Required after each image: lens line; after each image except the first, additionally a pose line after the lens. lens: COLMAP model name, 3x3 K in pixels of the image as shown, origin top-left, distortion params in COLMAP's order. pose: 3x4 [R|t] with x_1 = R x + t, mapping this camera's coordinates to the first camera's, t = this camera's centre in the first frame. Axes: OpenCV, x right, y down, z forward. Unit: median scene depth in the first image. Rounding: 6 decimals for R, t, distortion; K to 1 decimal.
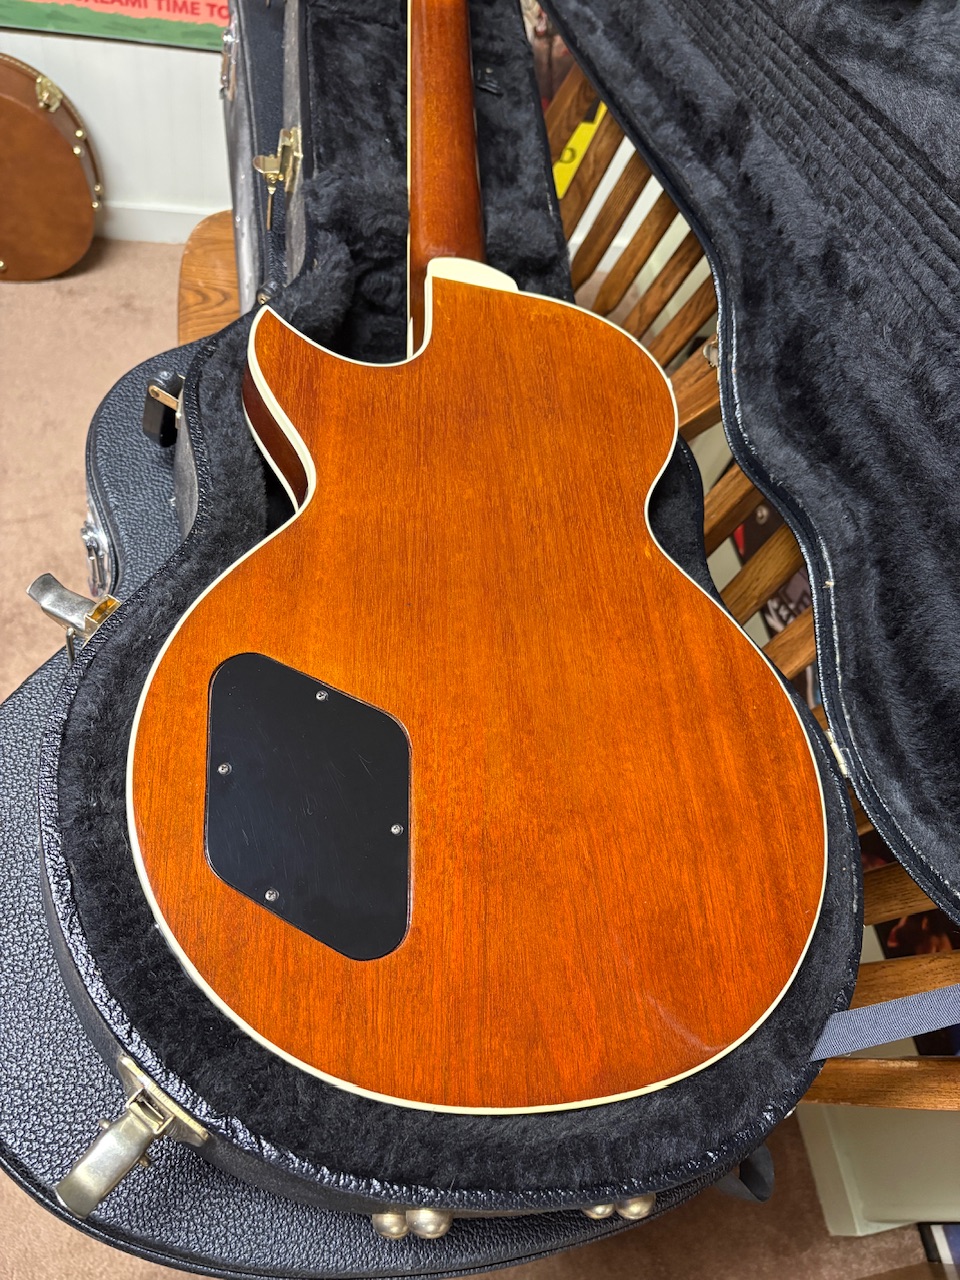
lens RADIAL K [[997.4, 0, 491.7], [0, 997.4, 638.2], [0, 0, 1]] dist [0.003882, 0.014450]
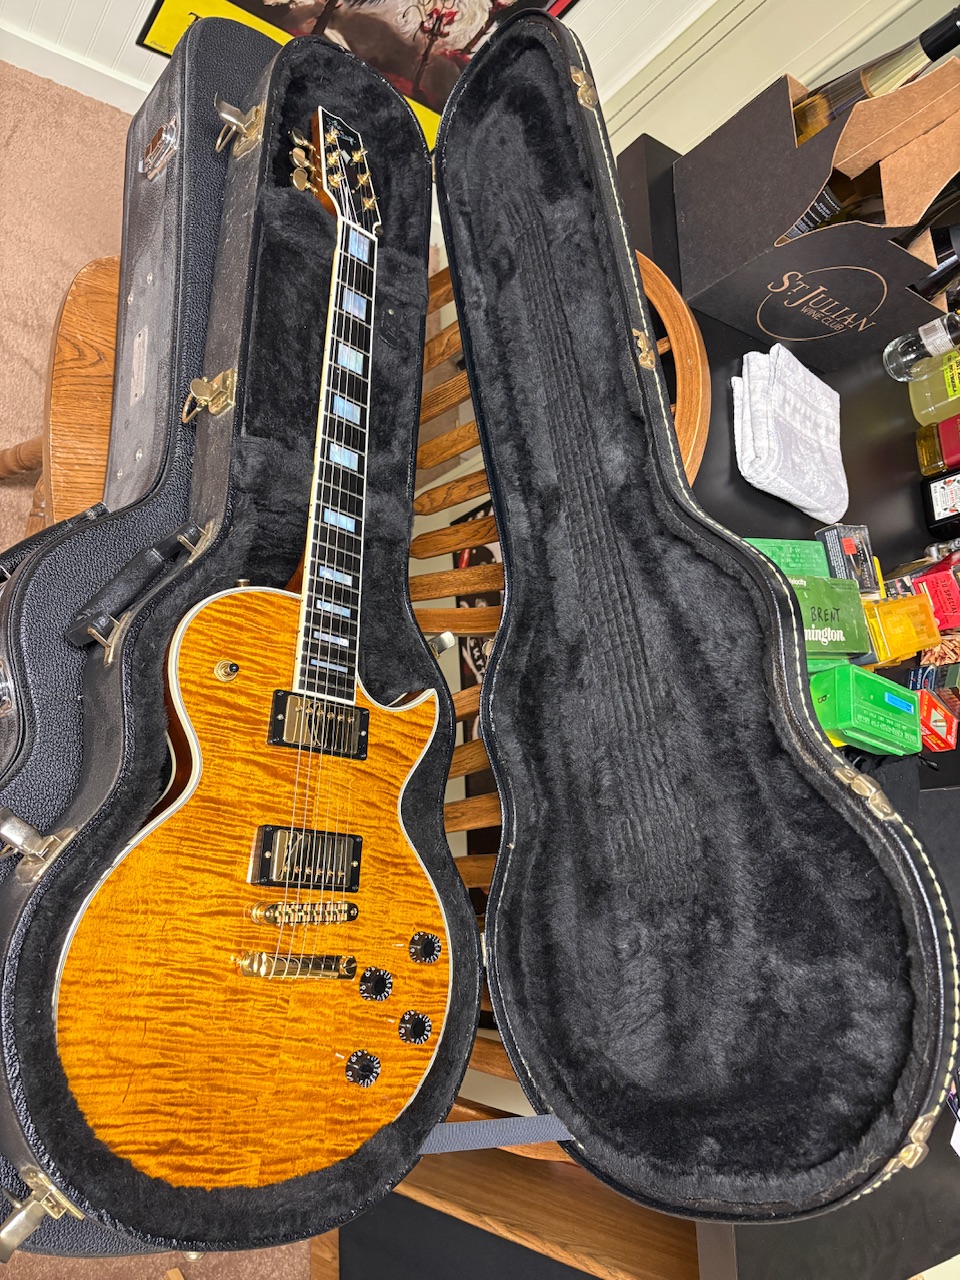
lens RADIAL K [[997.4, 0, 491.7], [0, 997.4, 638.2], [0, 0, 1]] dist [0.003882, 0.014450]
pose [[0.906706, 0.239885, 0.346900, -0.321594], [-0.304260, 0.941625, 0.144111, -0.596506], [-0.292079, -0.236214, 0.926765, -0.374208]]
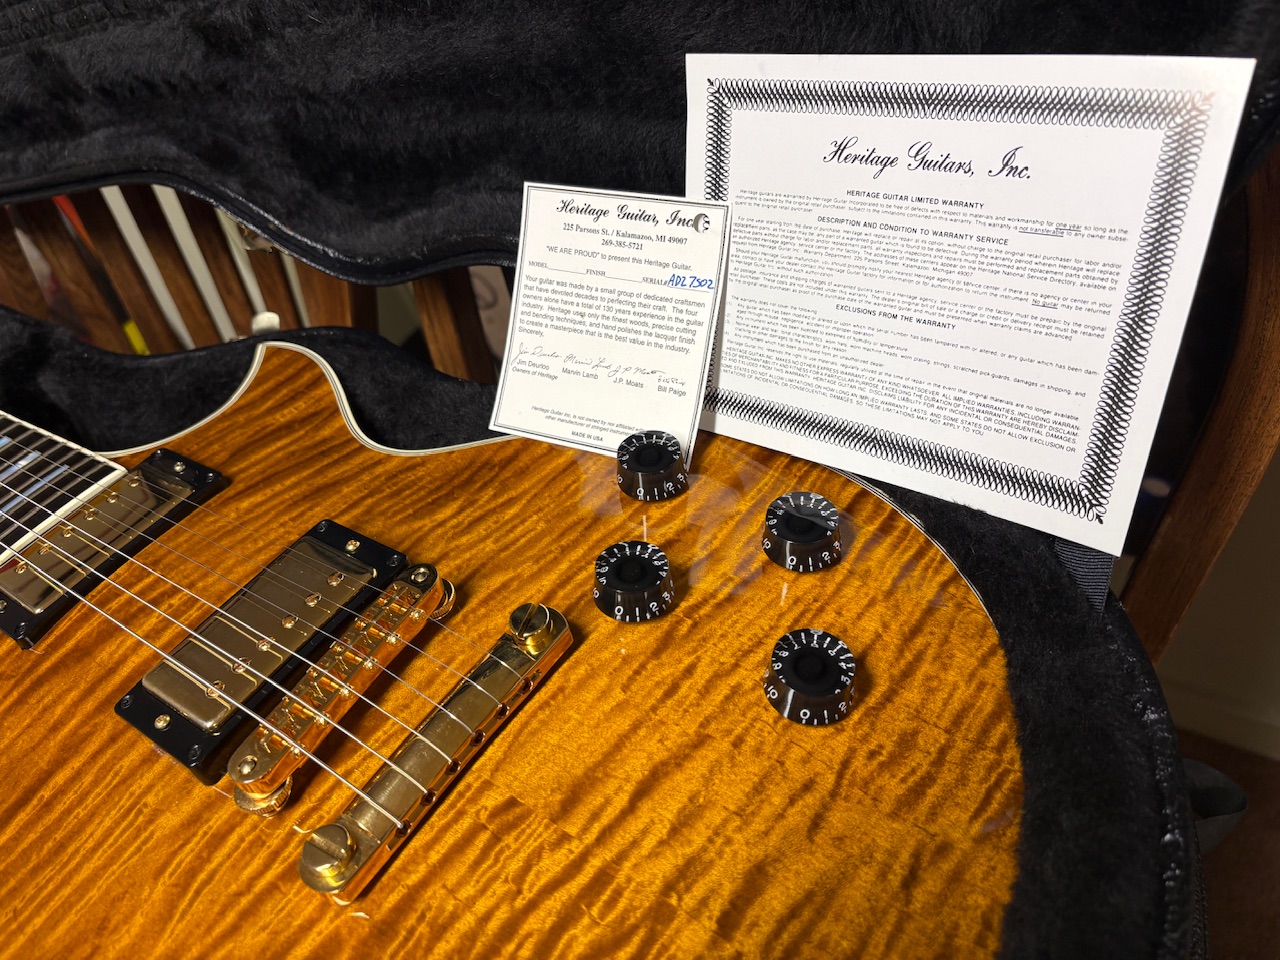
lens RADIAL K [[997.4, 0, 640.0], [0, 997.4, 480.0], [0, 0, 1]] dist [0.003882, 0.014450]
pose [[0.546576, -0.805222, 0.229942, 0.066255], [0.835184, 0.544177, -0.079620, 0.152647], [-0.061018, 0.235562, 0.969942, 0.318893]]
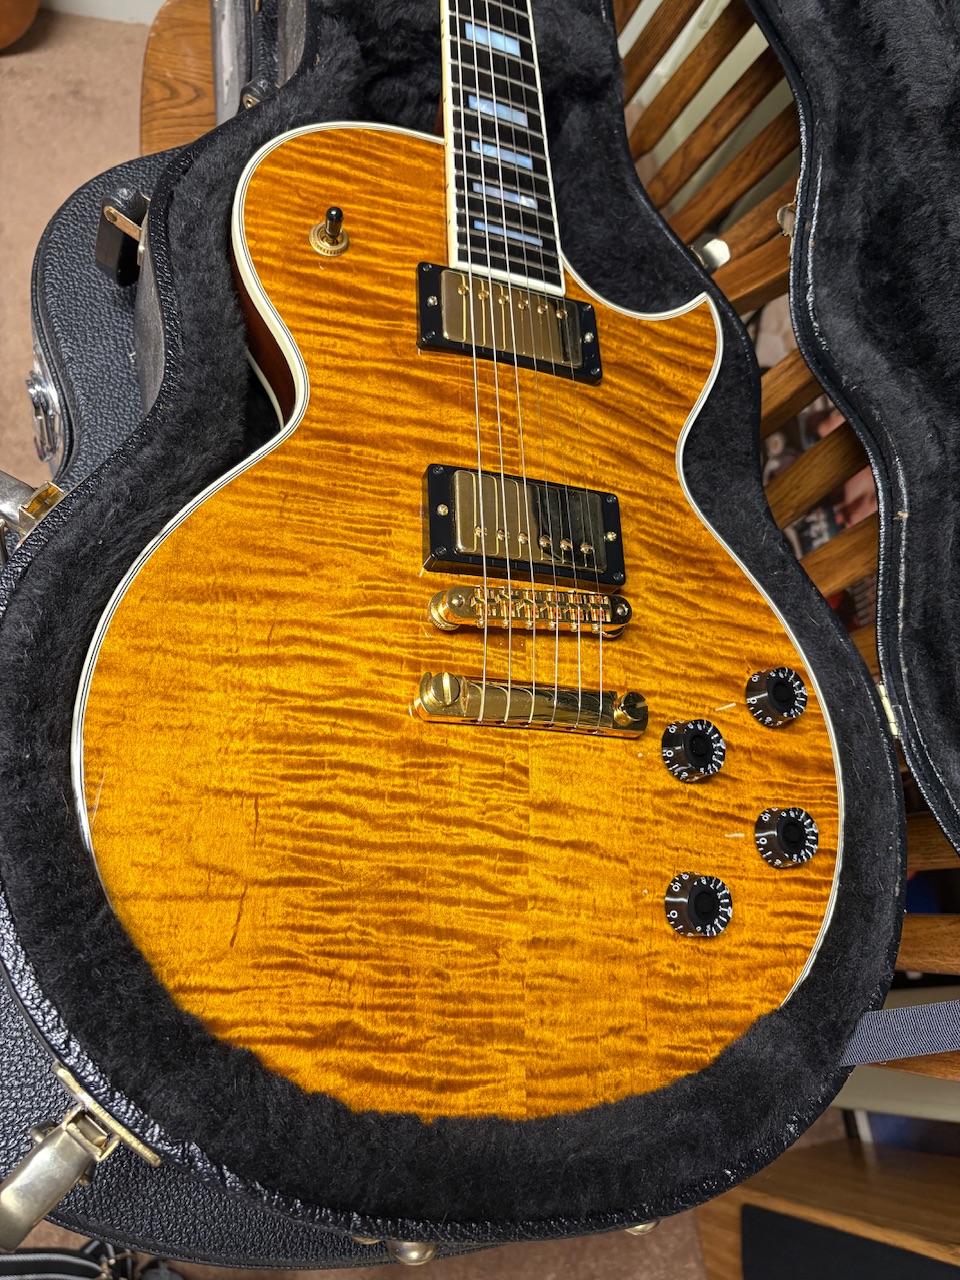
lens RADIAL K [[1000.3, 0, 480.0], [0, 1000.3, 640.0], [0, 0, 1]] dist [0.006271, 0.007083]
pose [[0.996973, 0.068110, 0.037493, -0.050474], [-0.072958, 0.986230, 0.148419, -0.051366], [-0.026868, -0.150705, 0.988214, 0.147208]]
